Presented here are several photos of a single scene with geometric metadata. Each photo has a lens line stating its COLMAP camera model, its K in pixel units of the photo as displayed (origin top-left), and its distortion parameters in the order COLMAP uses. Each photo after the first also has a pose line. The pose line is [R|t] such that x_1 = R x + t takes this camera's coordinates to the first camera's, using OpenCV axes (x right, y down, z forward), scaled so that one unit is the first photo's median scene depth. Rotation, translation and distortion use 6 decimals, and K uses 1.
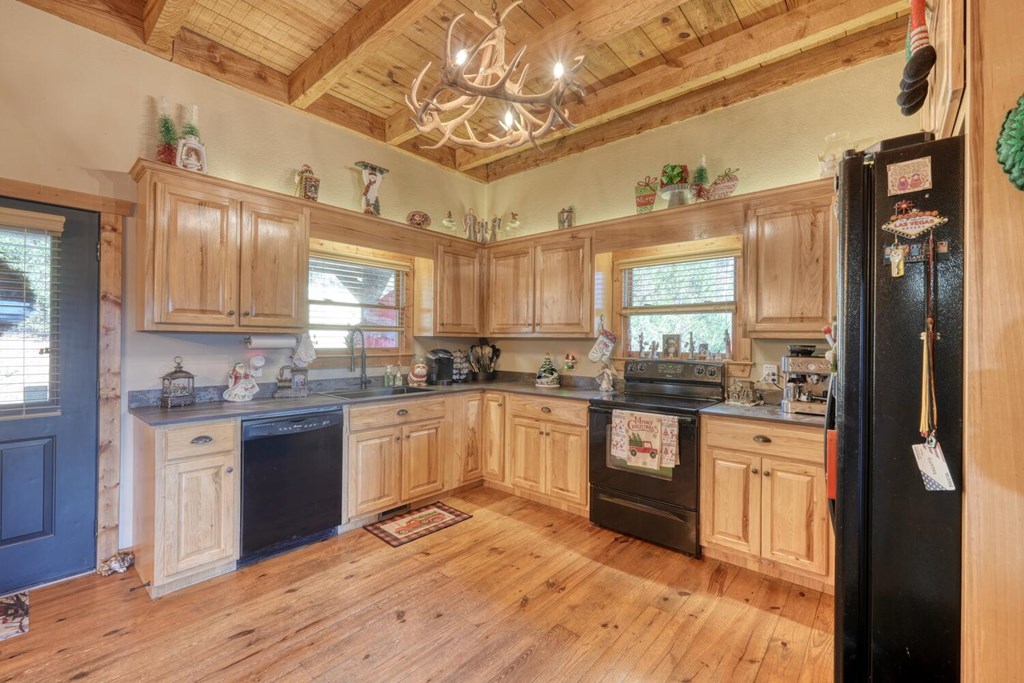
lens RADIAL K [[434.6, 0, 510.0], [0, 434.6, 339.5], [0, 0, 1]] dist [-0.008179, 0.002920]
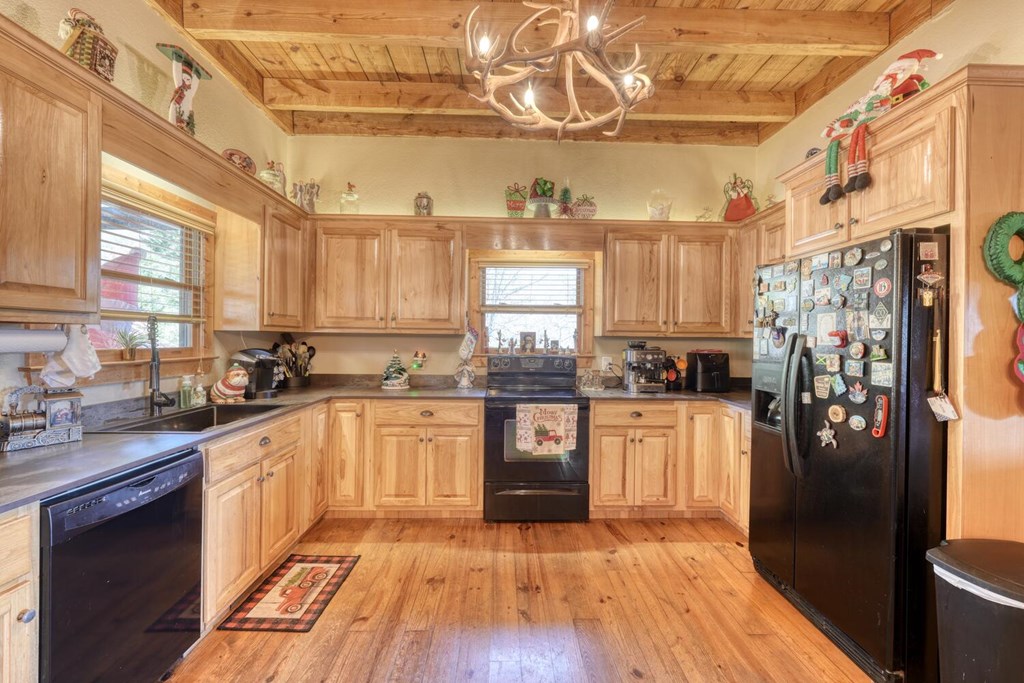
lens RADIAL K [[434.6, 0, 512.0], [0, 434.6, 340.9], [0, 0, 1]] dist [-0.008179, 0.002920]
pose [[0.733766, -0.004455, 0.679388, -0.429518], [-0.006173, 0.999893, 0.013225, -0.003360], [-0.679374, -0.013898, 0.733660, 0.229274]]
